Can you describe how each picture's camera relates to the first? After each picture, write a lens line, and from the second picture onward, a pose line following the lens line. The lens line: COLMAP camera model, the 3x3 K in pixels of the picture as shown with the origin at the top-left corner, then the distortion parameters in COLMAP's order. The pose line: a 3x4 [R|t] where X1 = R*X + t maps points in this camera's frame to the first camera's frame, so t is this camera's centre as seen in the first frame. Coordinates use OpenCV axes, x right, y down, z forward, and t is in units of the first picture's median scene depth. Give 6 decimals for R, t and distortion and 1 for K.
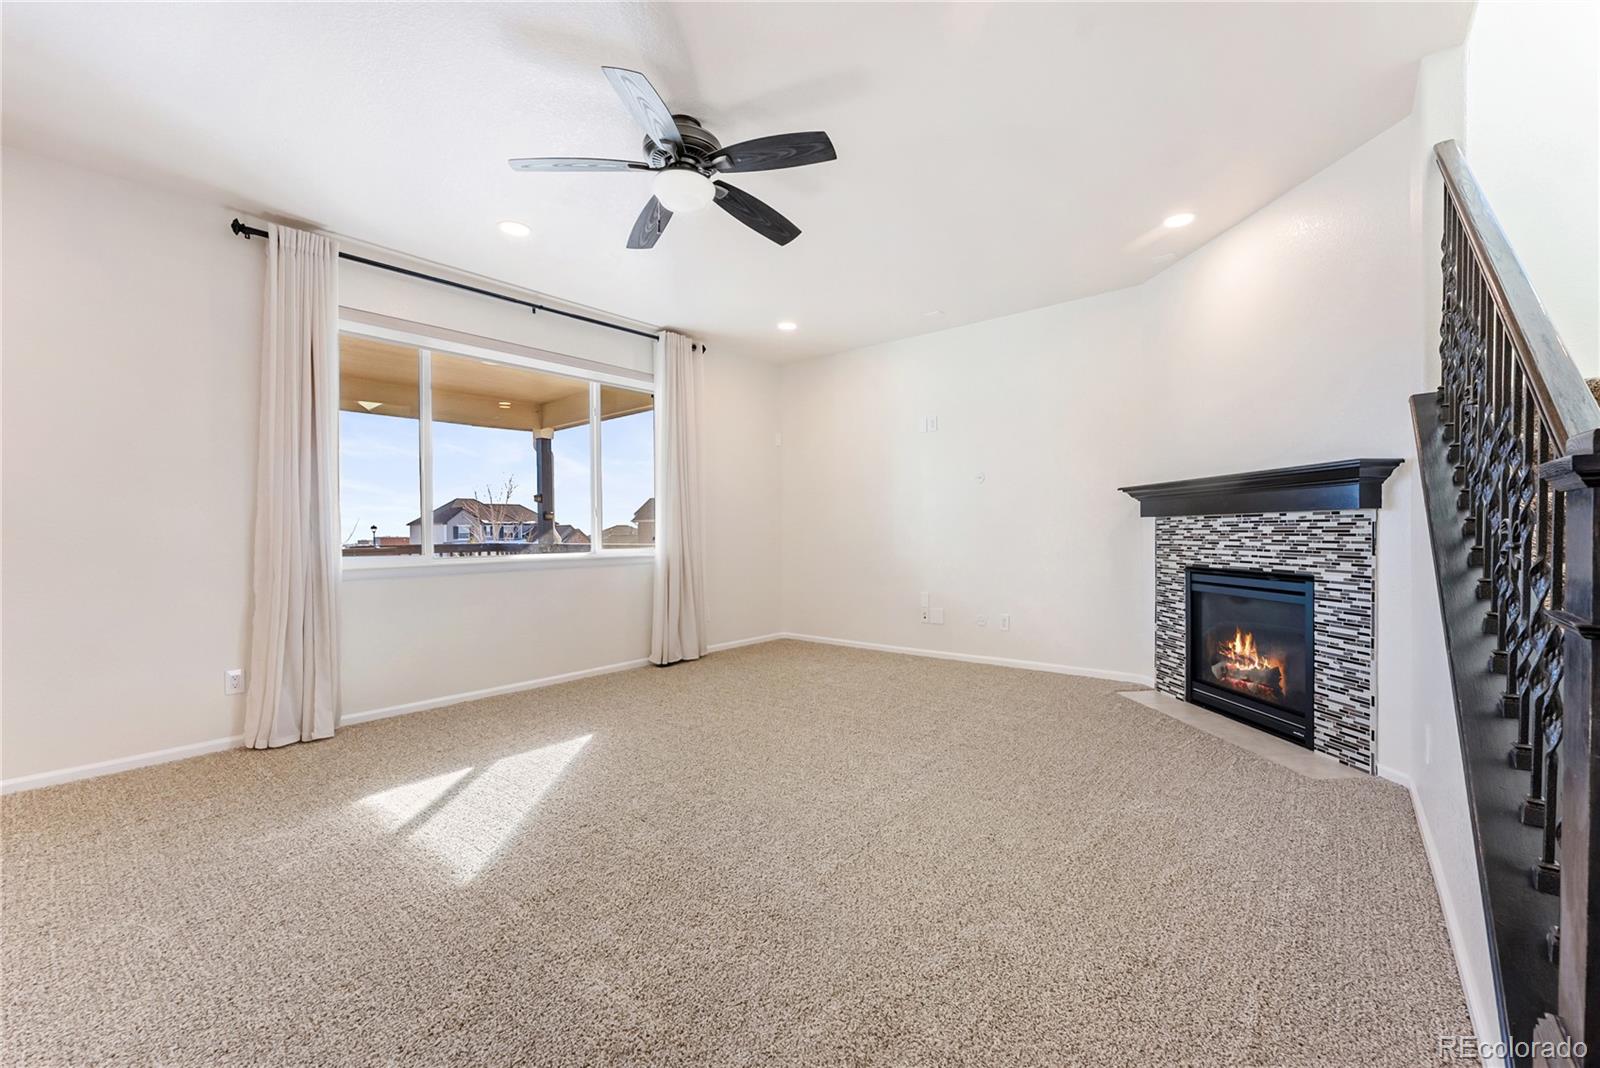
lens RADIAL K [[647.7, 0, 805.1], [0, 647.7, 538.9], [0, 0, 1]] dist [0.000292, -0.000536]
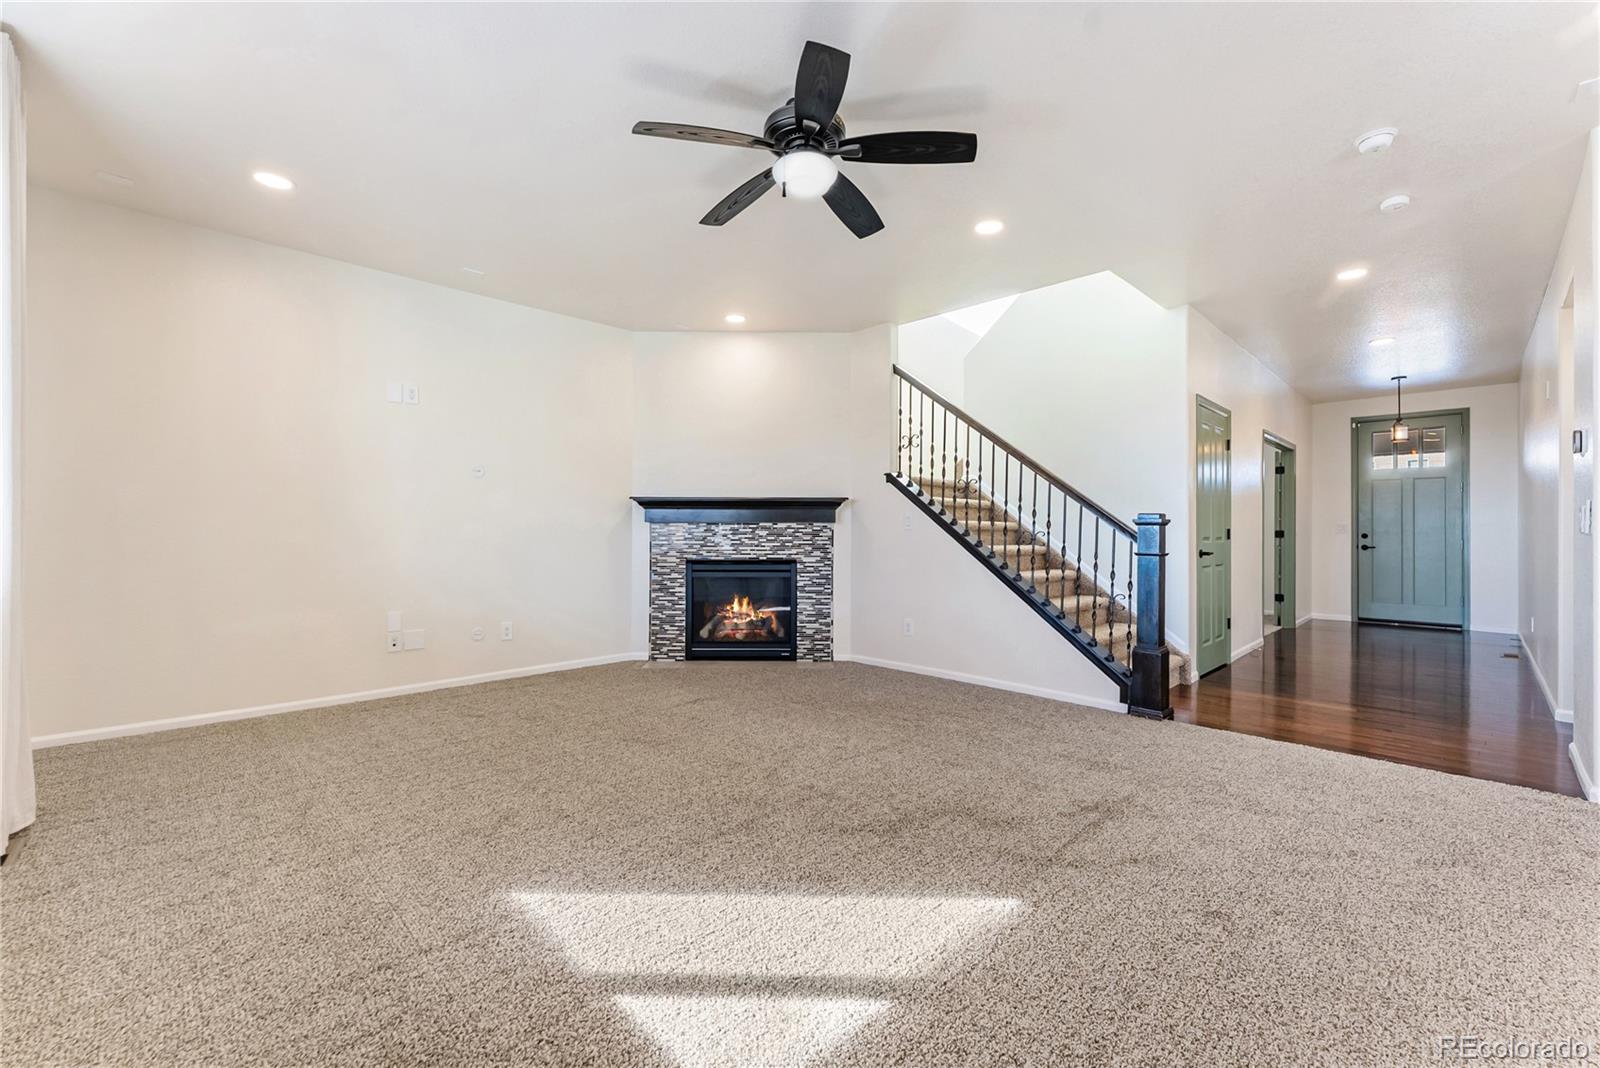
lens RADIAL K [[647.7, 0, 838.1], [0, 647.7, 531.7], [0, 0, 1]] dist [0.000292, -0.000536]
pose [[0.086420, 0.011250, 0.996195, -0.913947], [0.007587, 0.999900, -0.011950, 0.003129], [-0.996230, 0.008591, 0.086326, 0.713688]]
